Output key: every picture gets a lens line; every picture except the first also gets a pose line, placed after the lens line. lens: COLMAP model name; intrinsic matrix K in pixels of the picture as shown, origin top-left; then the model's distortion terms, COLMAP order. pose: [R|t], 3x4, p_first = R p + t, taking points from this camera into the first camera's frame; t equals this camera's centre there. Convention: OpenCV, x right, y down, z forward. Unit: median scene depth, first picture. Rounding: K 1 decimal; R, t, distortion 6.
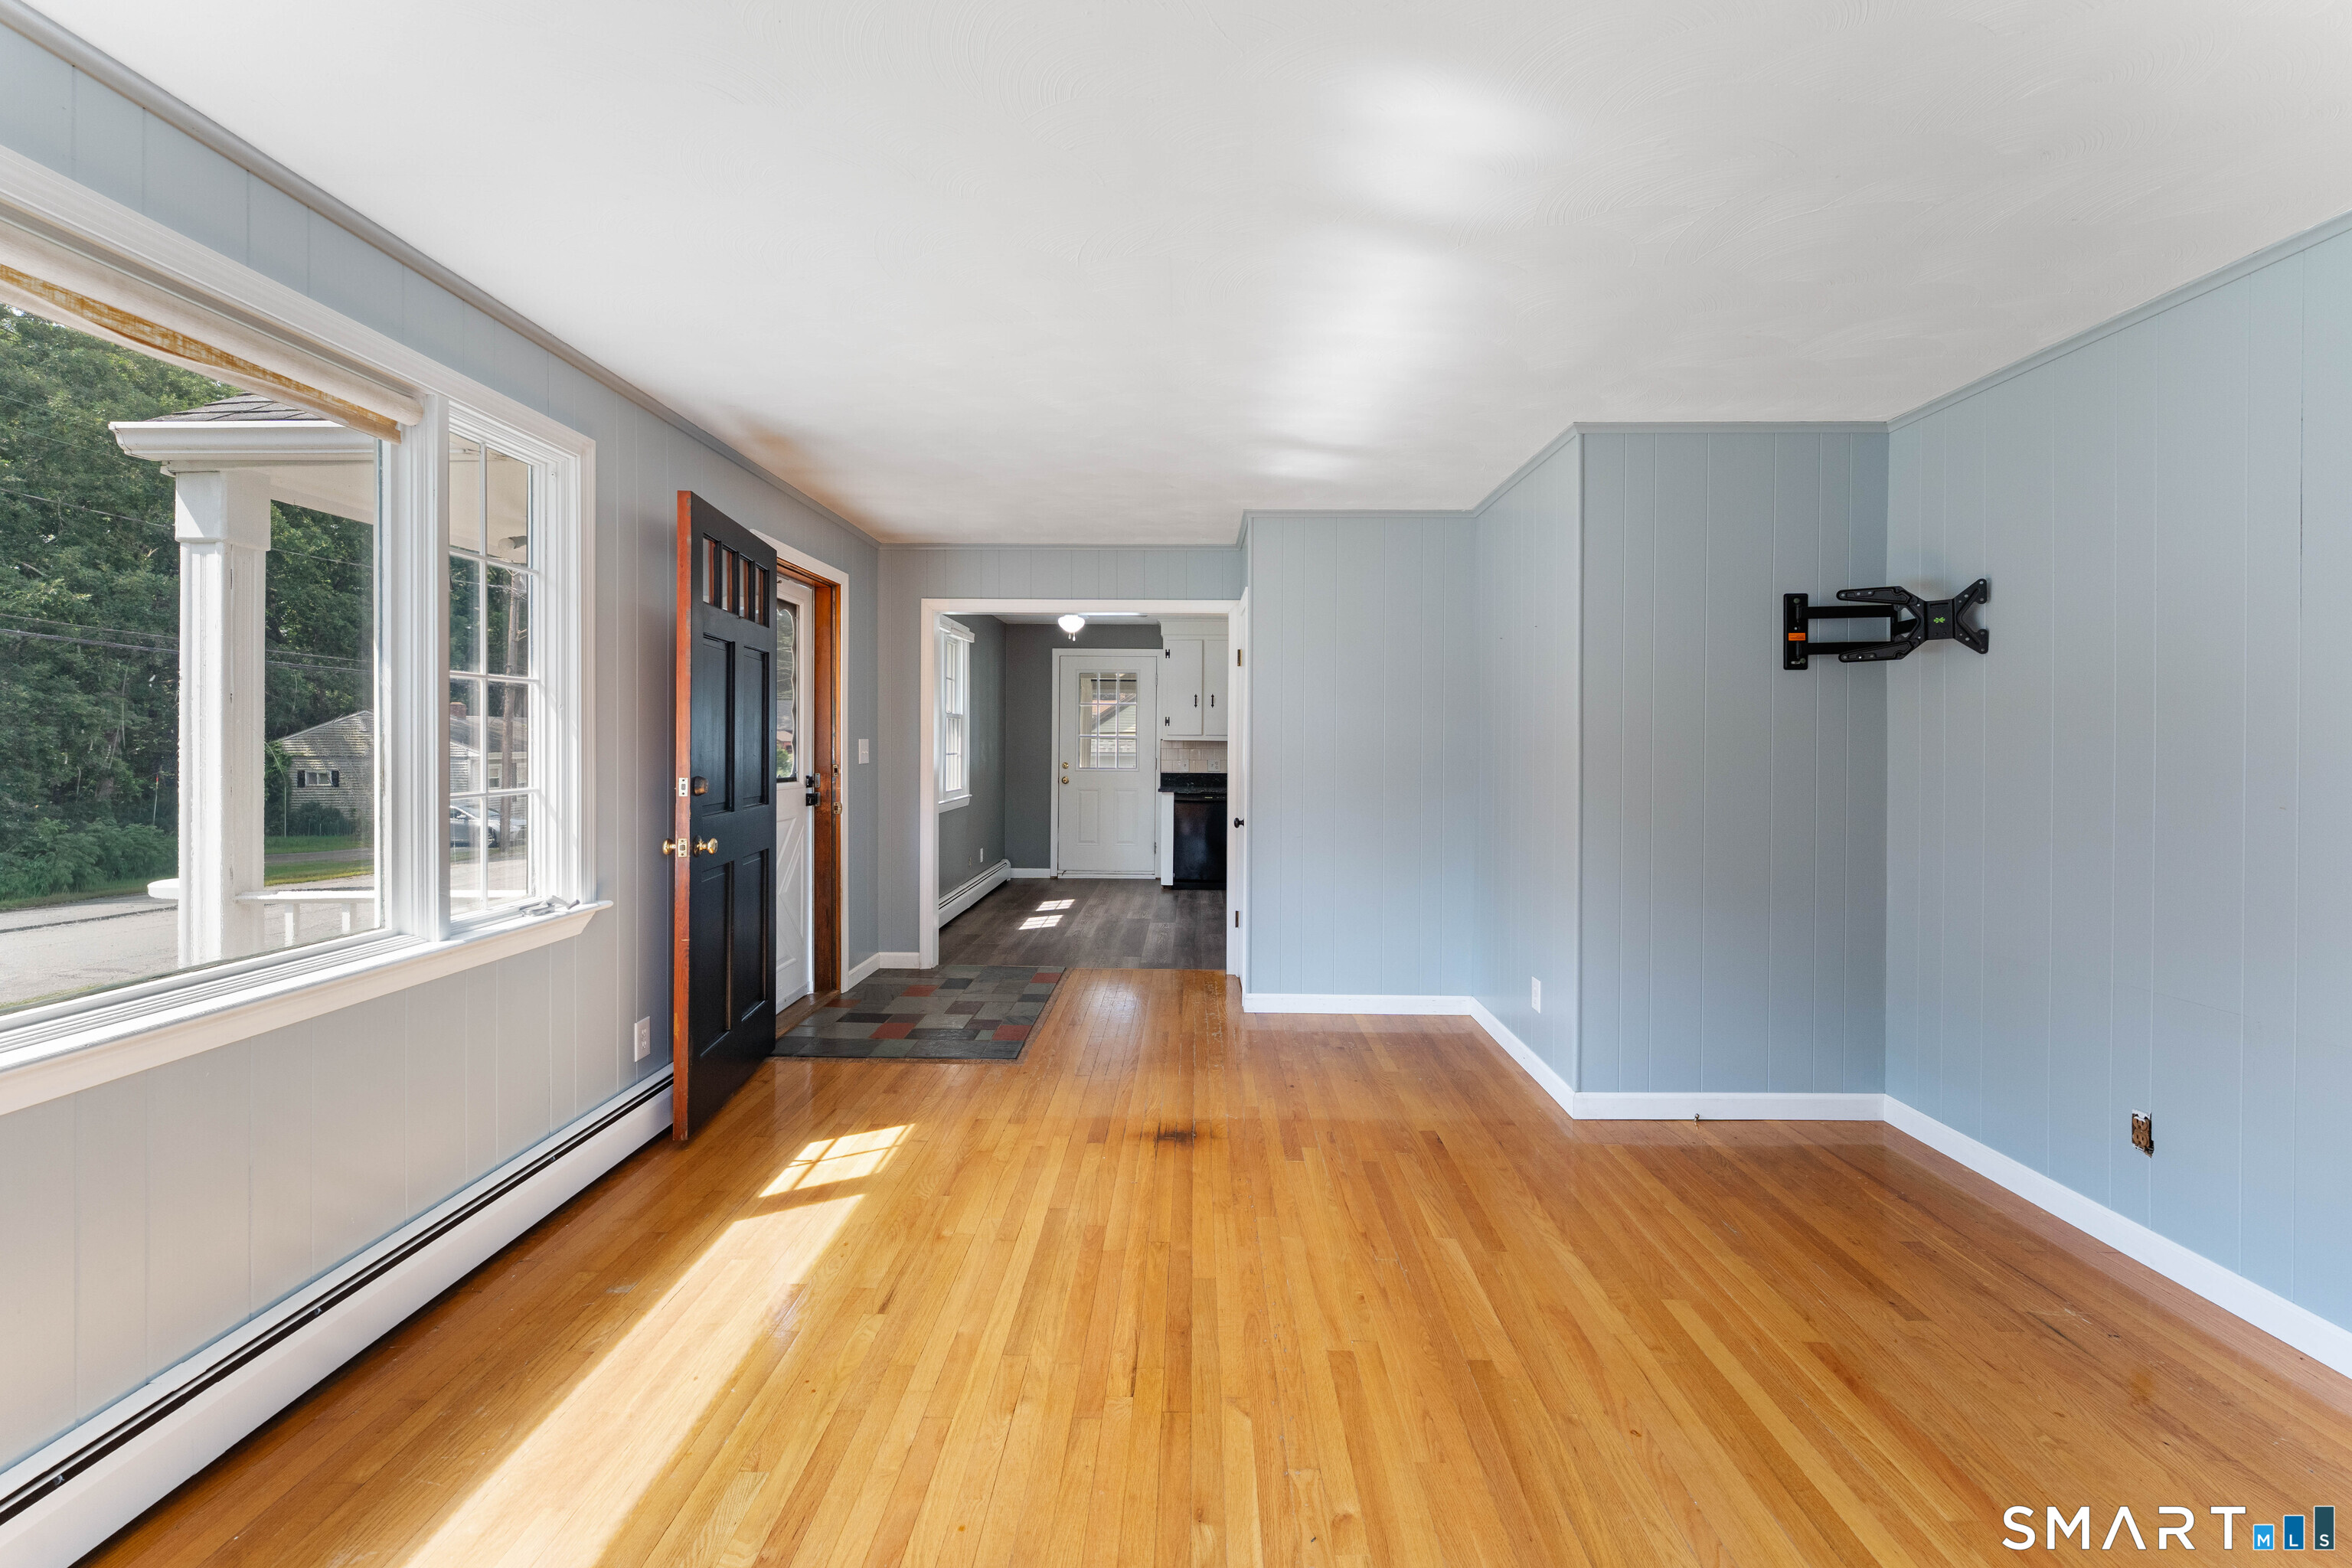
lens RADIAL K [[951.6, 0, 1168.7], [0, 951.6, 740.2], [0, 0, 1]] dist [-0.000111, 0.000555]
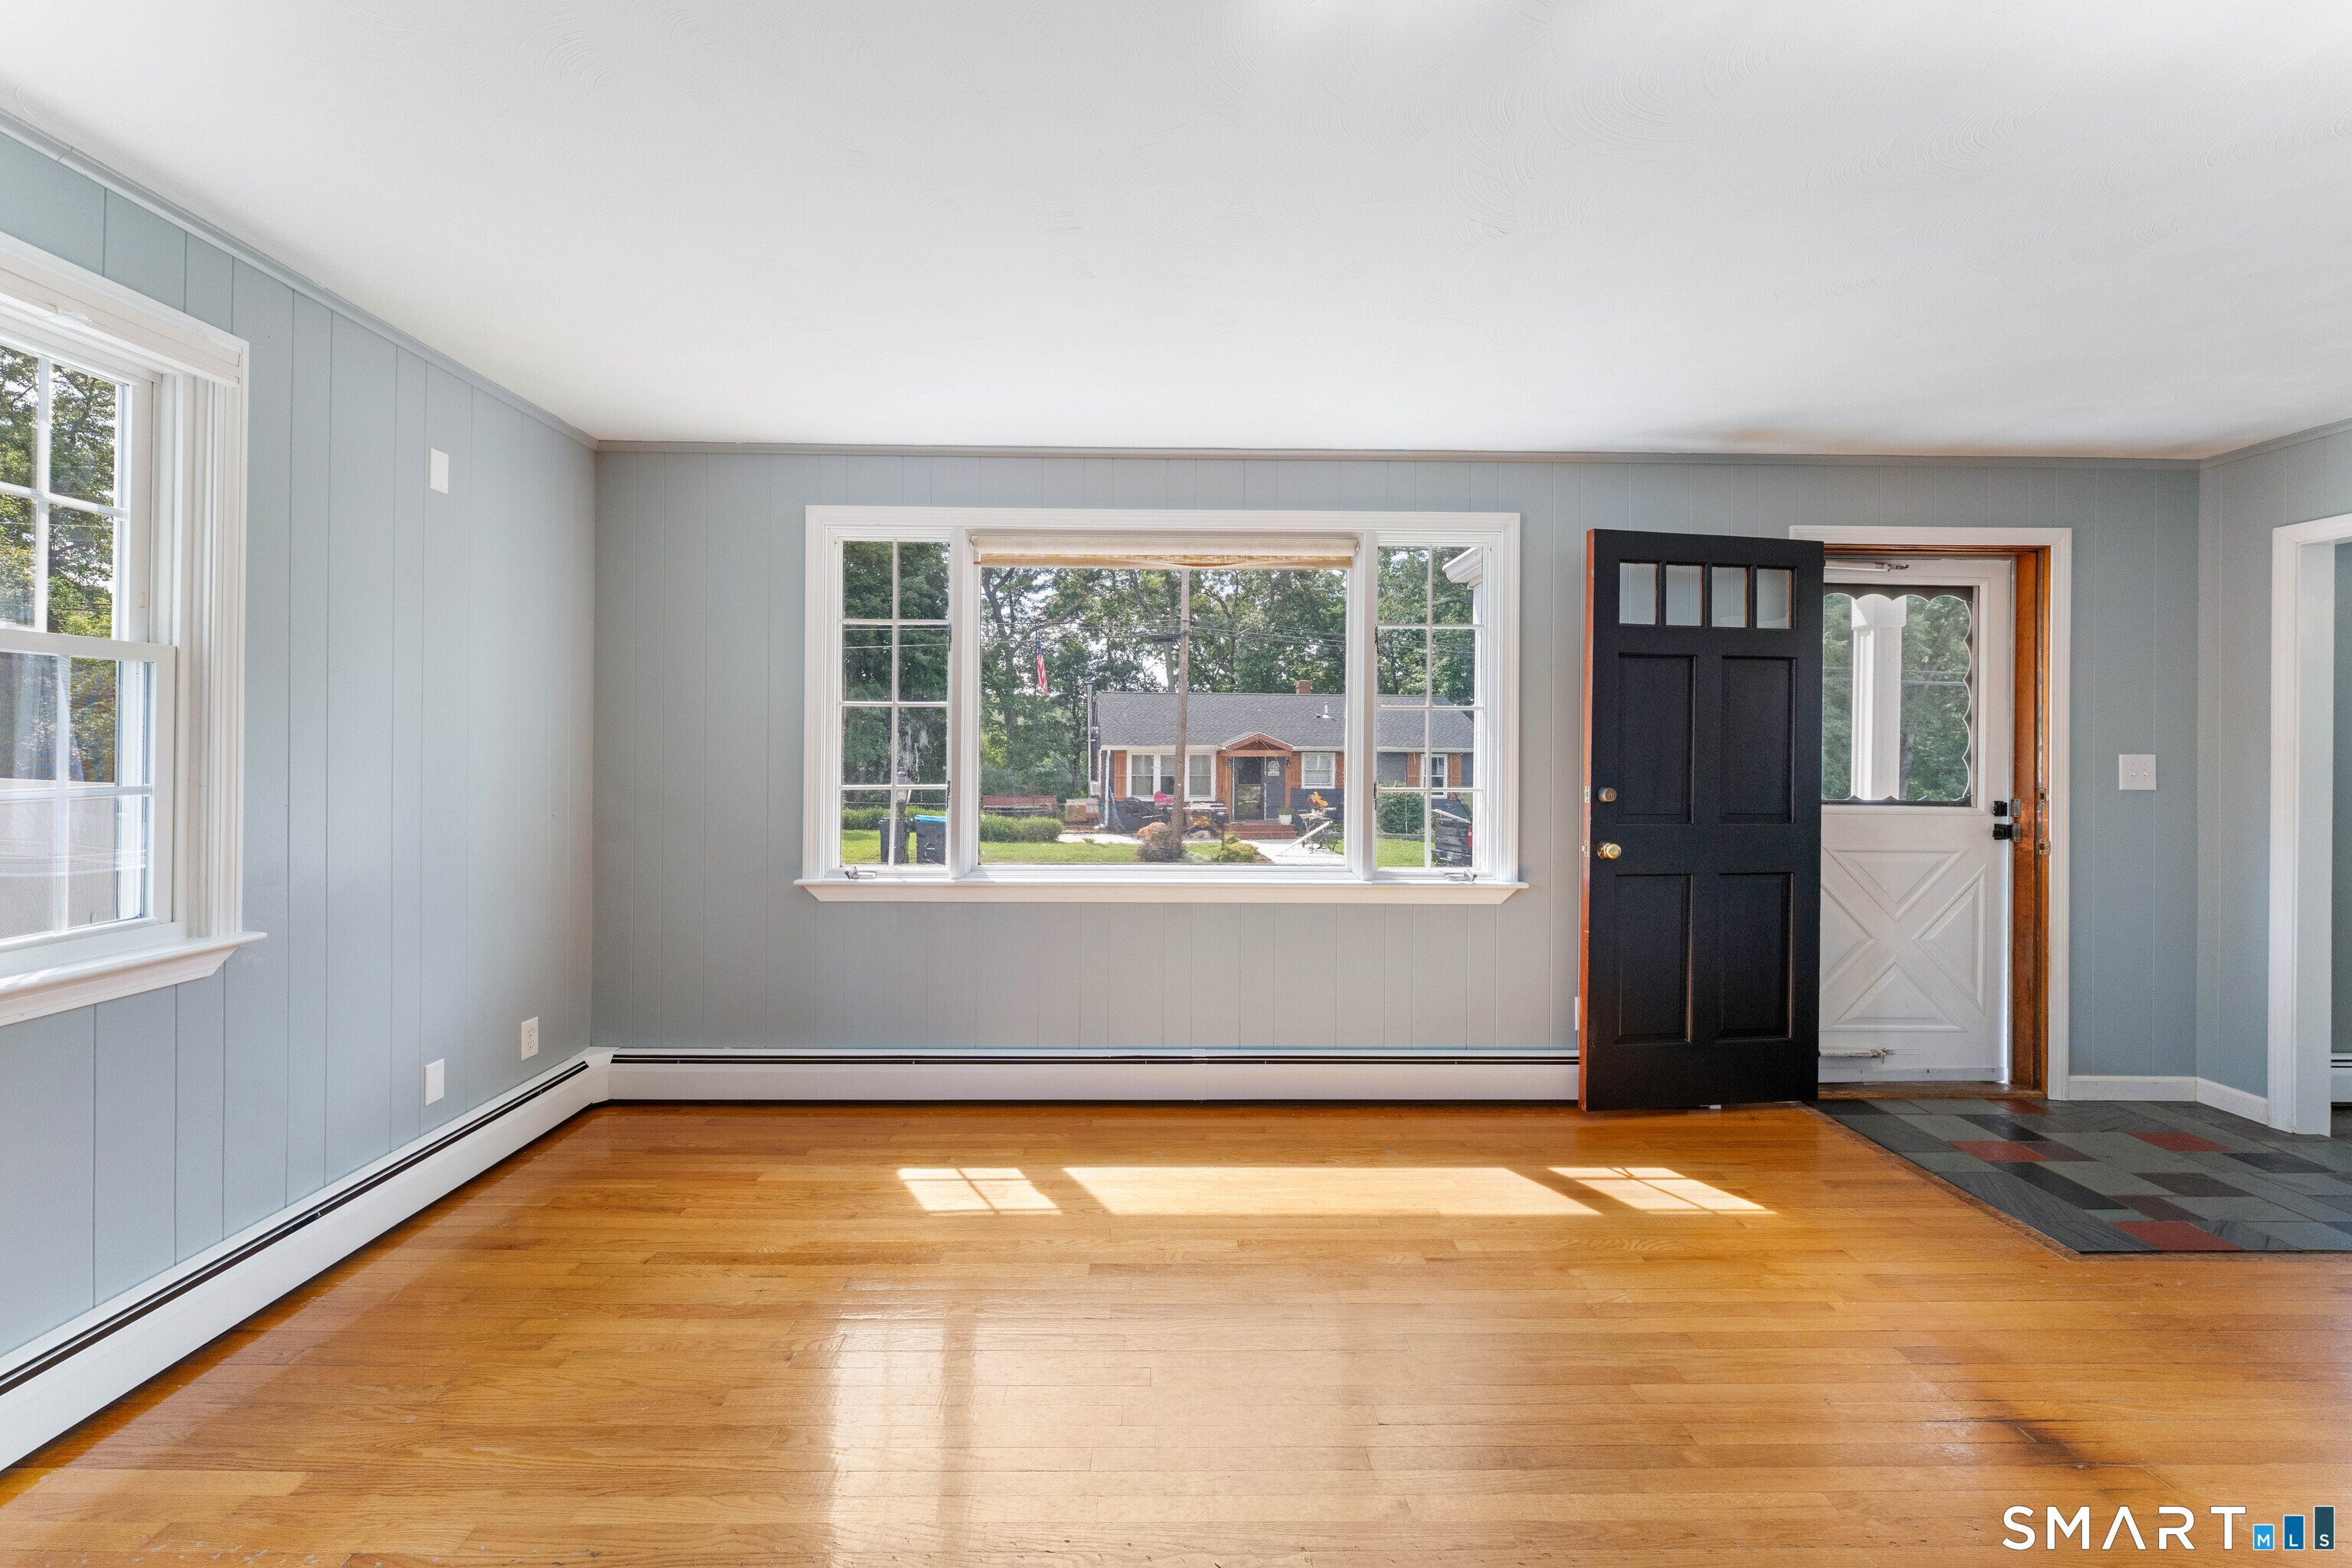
lens RADIAL K [[951.6, 0, 1176.4], [0, 951.6, 741.9], [0, 0, 1]] dist [-0.000111, 0.000555]
pose [[0.044840, -0.010177, -0.998942, 0.575455], [-0.005157, 0.999932, -0.010418, 0.000875], [0.998981, 0.005618, 0.044785, 0.456850]]
